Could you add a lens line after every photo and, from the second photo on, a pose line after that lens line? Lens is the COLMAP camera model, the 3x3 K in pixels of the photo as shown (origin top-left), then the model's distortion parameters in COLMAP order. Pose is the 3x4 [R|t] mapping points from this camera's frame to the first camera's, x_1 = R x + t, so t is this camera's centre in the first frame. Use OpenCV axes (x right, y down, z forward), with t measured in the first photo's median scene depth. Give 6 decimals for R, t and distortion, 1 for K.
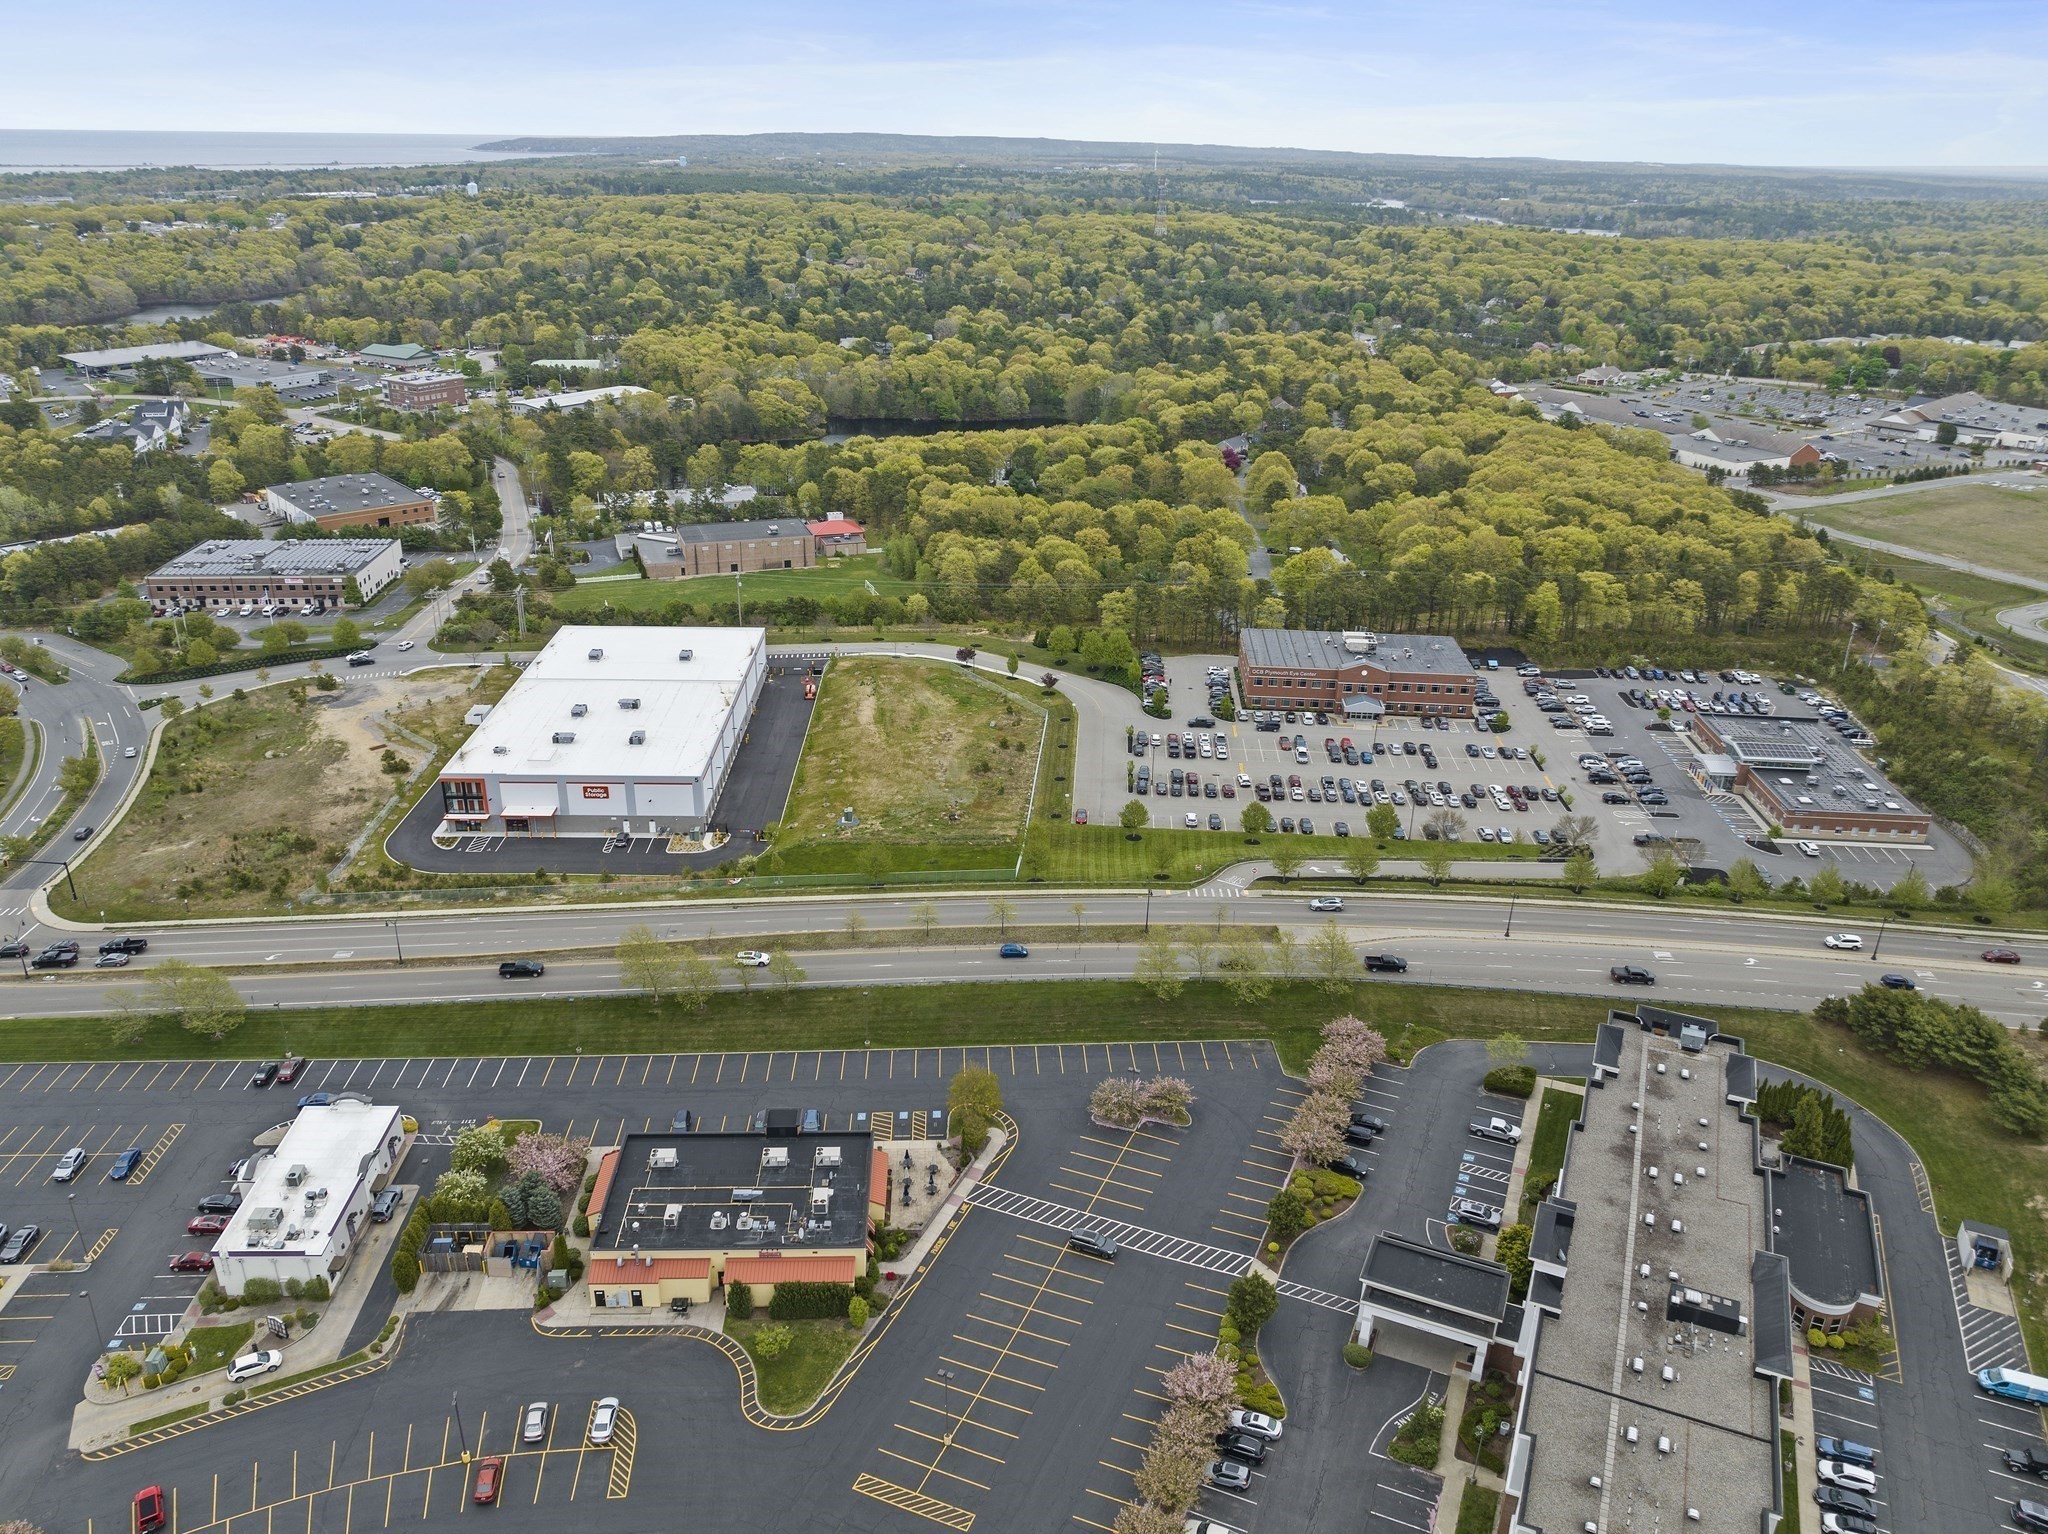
lens RADIAL K [[1481.0, 0, 1018.1], [0, 1481.0, 760.5], [0, 0, 1]] dist [-0.037839, -0.002970]
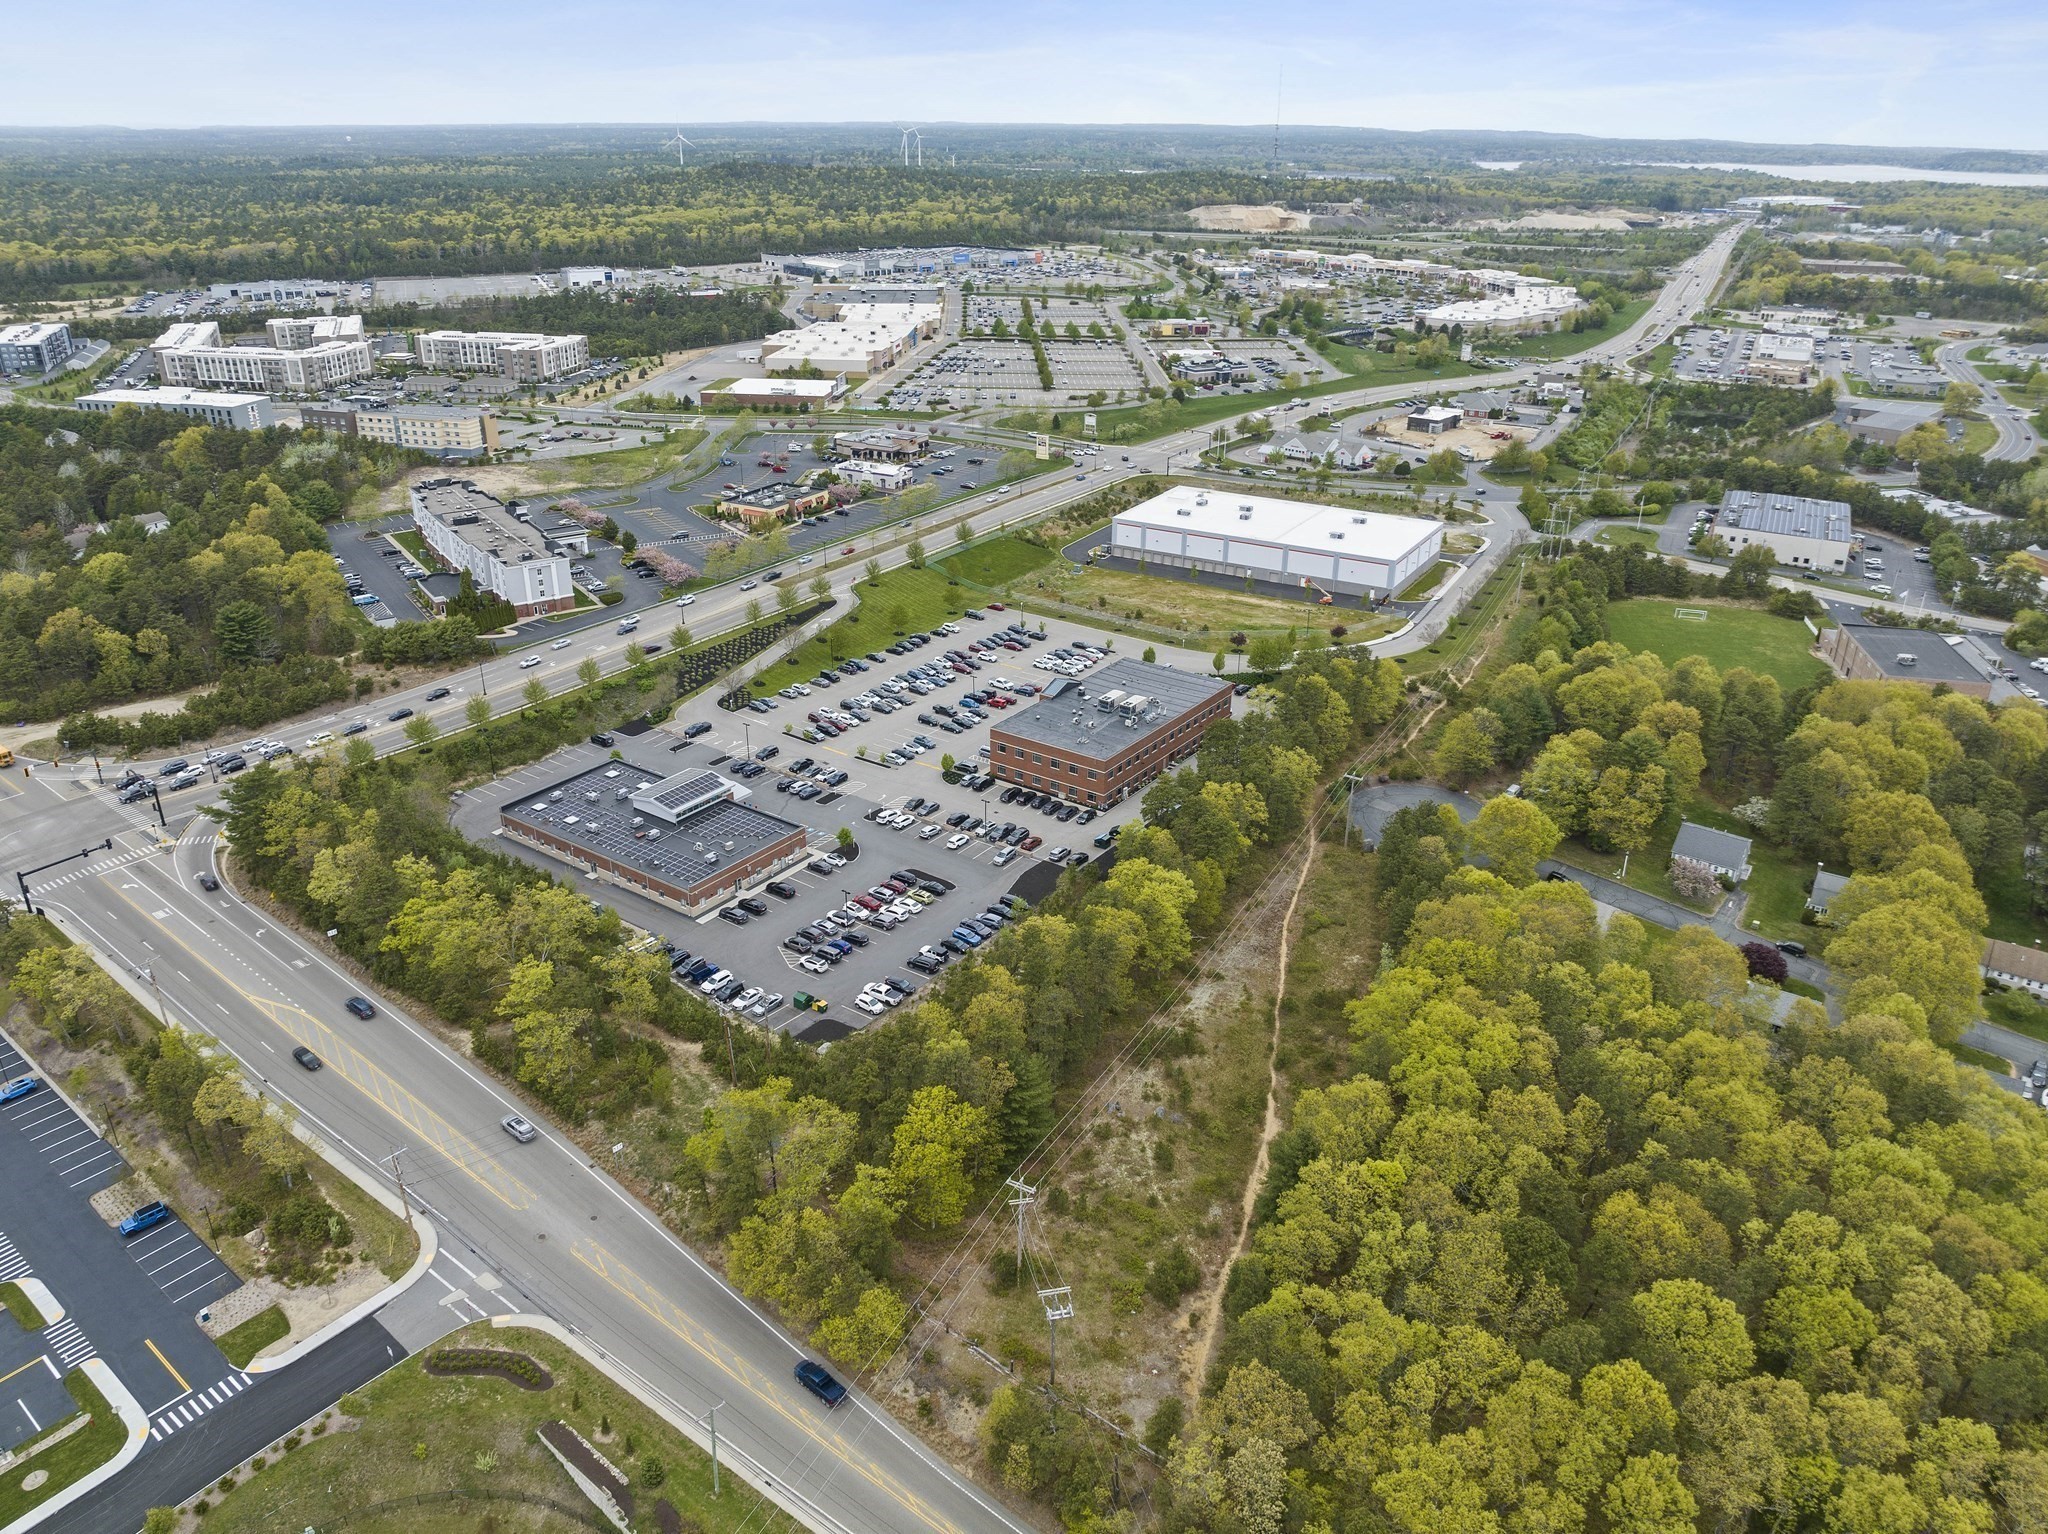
lens RADIAL K [[1458.0, 0, 1024.0], [0, 1458.0, 767.0], [0, 0, 1]] dist [-0.038351, -0.004787]
pose [[-0.528866, 0.326252, -0.783492, 1.038739], [-0.350197, 0.757022, 0.551616, -0.553279], [0.773087, 0.566107, -0.286111, 1.337011]]
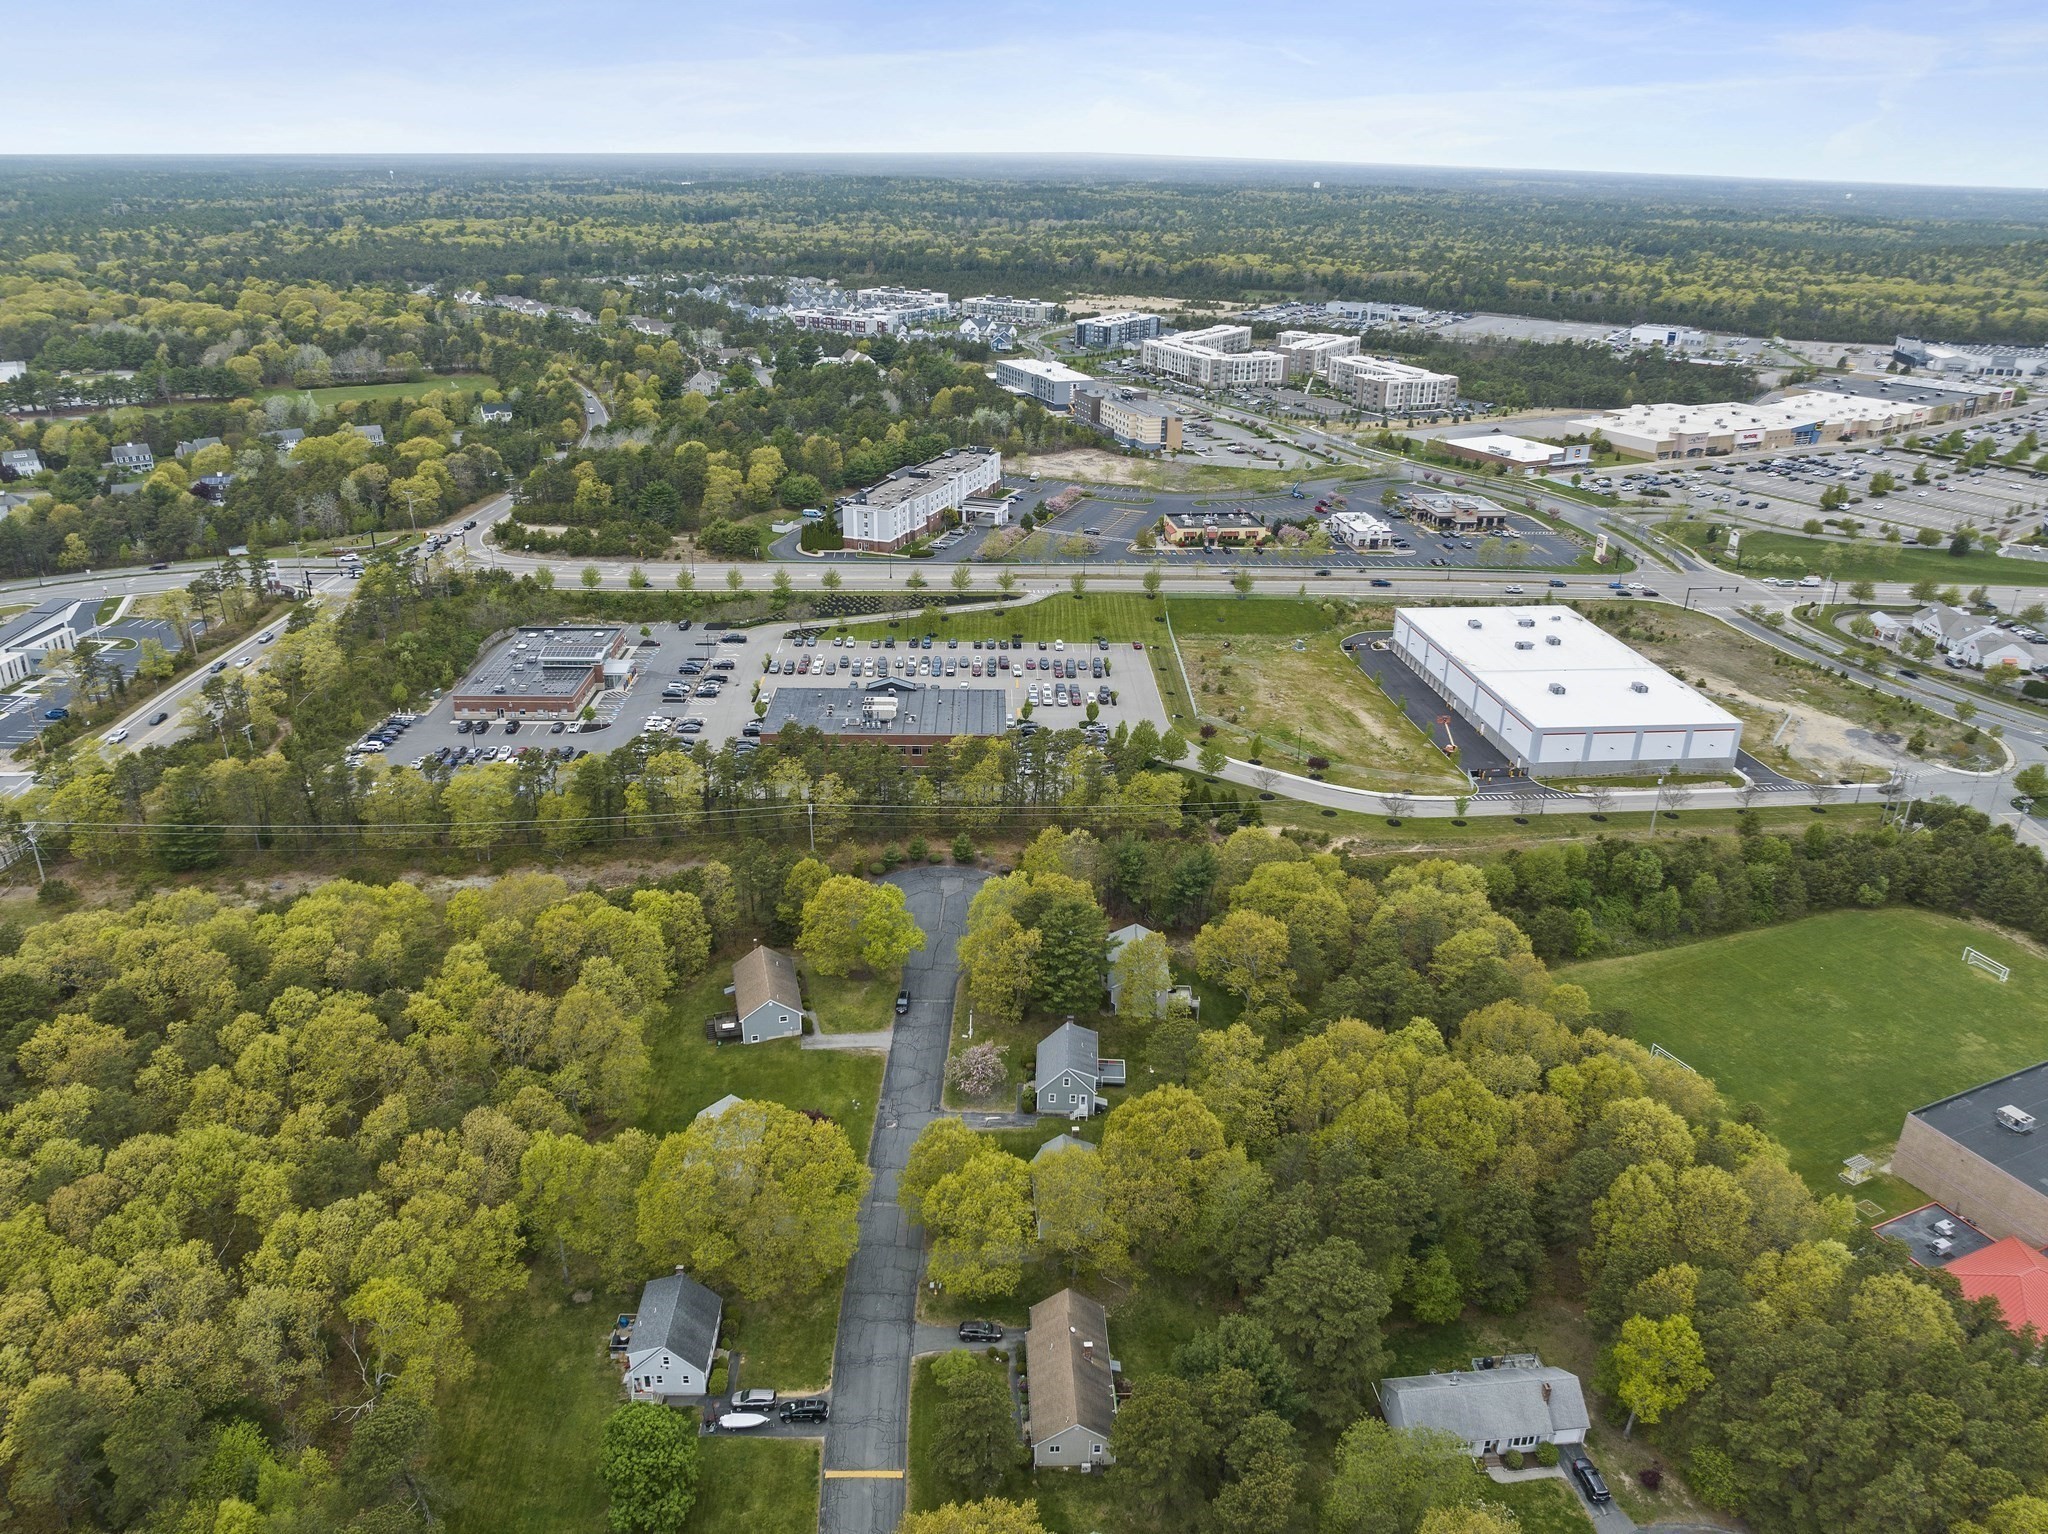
lens RADIAL K [[1471.2, 0, 1024.0], [0, 1471.2, 767.0], [0, 0, 1]] dist [-0.044798, -0.001216]
pose [[-0.994989, -0.002202, -0.099959, 0.257151], [-0.073669, 0.692077, 0.718054, -0.776946], [0.067599, 0.721820, -0.688772, 1.808959]]
